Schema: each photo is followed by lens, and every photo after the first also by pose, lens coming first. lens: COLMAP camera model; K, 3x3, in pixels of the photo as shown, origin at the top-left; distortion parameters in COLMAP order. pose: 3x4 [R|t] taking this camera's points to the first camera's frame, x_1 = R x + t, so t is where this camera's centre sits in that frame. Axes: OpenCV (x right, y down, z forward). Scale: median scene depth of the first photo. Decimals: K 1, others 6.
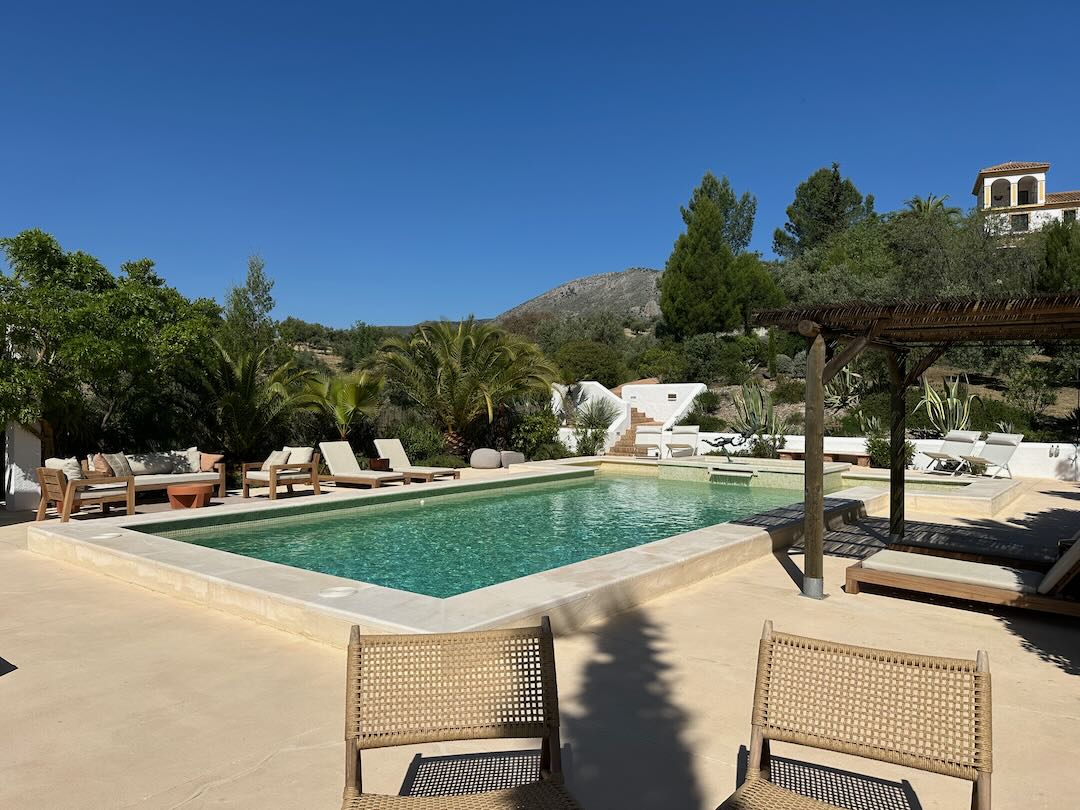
lens RADIAL K [[749.7, 0, 536.0], [0, 749.7, 396.3], [0, 0, 1]] dist [0.134254, -0.234703]
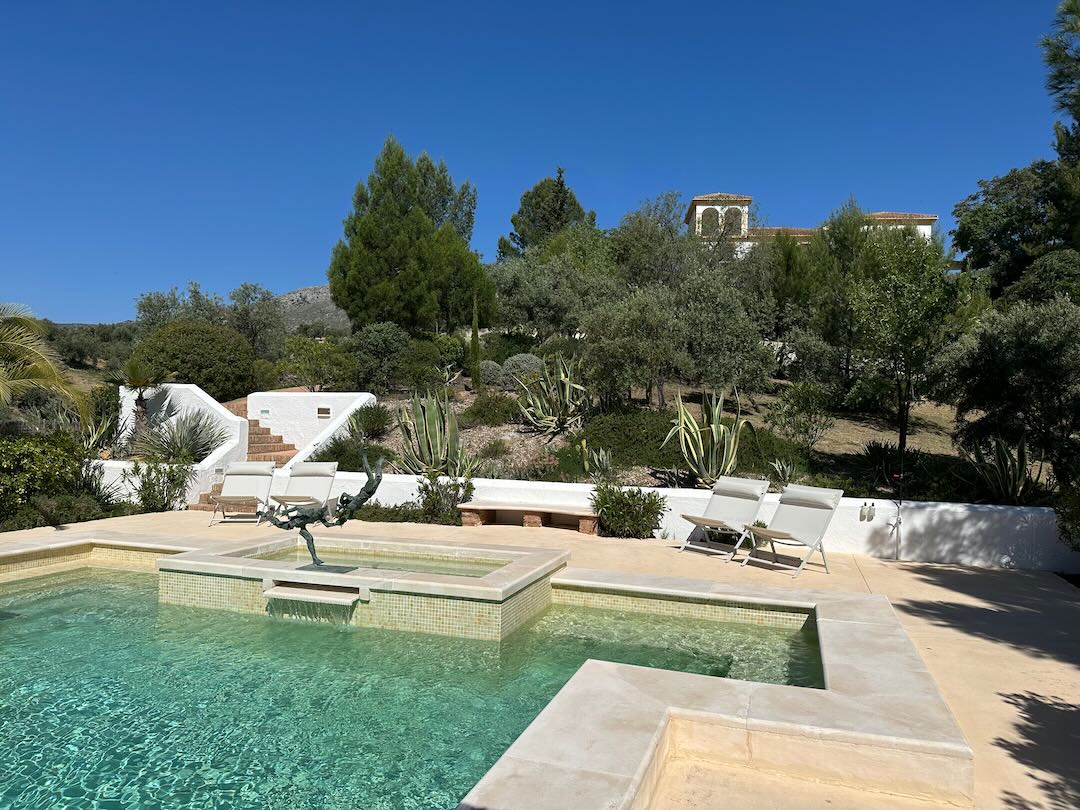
lens RADIAL K [[749.7, 0, 536.0], [0, 749.7, 396.3], [0, 0, 1]] dist [0.134254, -0.234703]
pose [[0.939861, 0.032359, 0.340020, 0.133968], [-0.024876, 0.999343, -0.026345, -0.000386], [-0.340649, 0.016302, 0.940049, 0.327887]]
